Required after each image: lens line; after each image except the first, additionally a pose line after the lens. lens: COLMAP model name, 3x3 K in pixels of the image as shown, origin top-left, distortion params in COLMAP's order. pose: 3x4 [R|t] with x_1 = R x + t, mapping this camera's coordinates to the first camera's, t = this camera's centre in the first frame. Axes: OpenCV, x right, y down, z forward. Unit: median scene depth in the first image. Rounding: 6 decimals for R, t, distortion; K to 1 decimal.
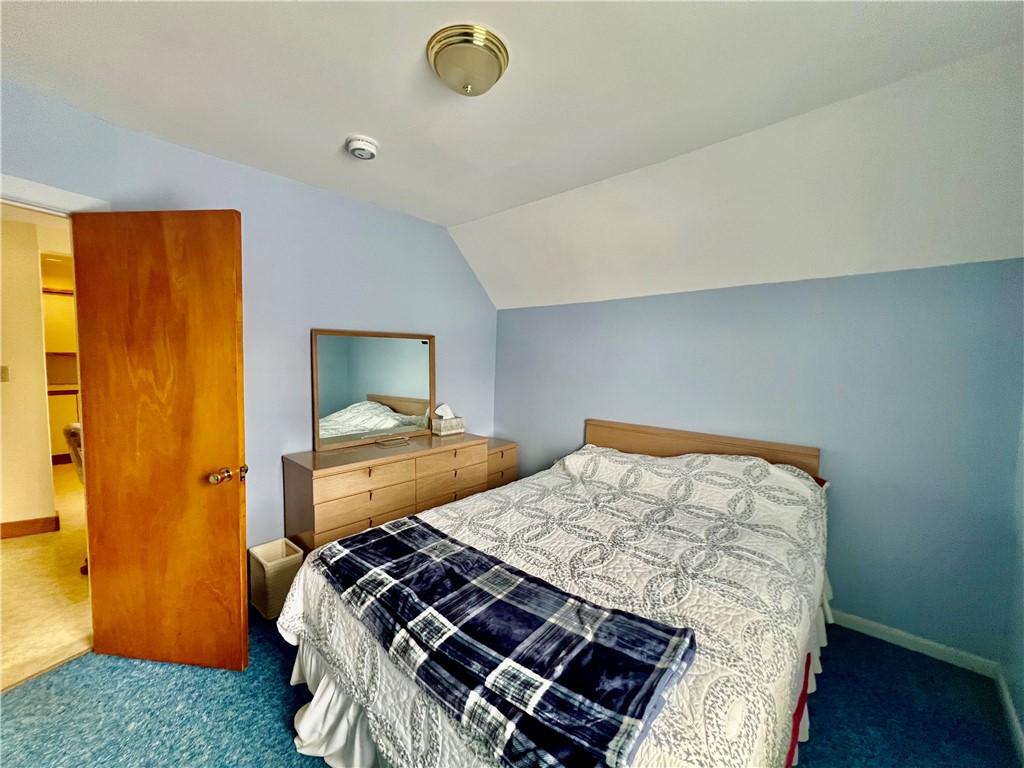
lens RADIAL K [[415.6, 0, 512.0], [0, 415.6, 384.0], [0, 0, 1]] dist [-0.000644, 0.000030]
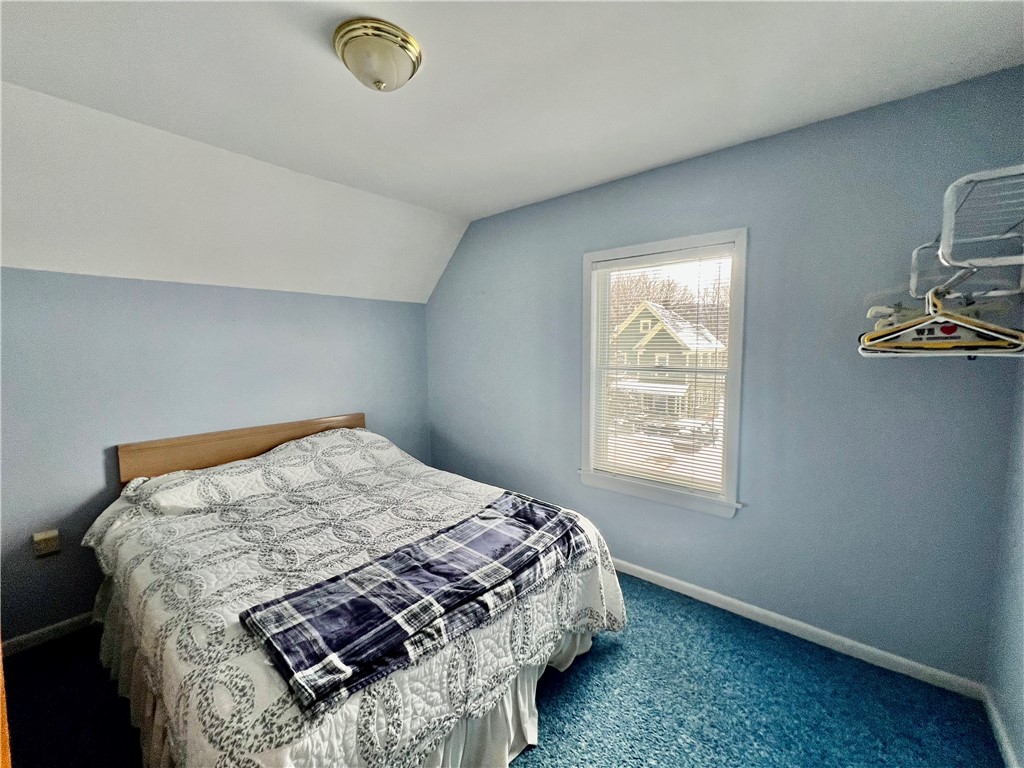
lens RADIAL K [[415.6, 0, 512.0], [0, 415.6, 384.0], [0, 0, 1]] dist [-0.000644, 0.000030]
pose [[-0.052011, -0.097134, 0.993911, -0.936343], [0.071430, 0.992347, 0.100719, -0.074505], [-0.996089, 0.076234, -0.044675, 0.637007]]
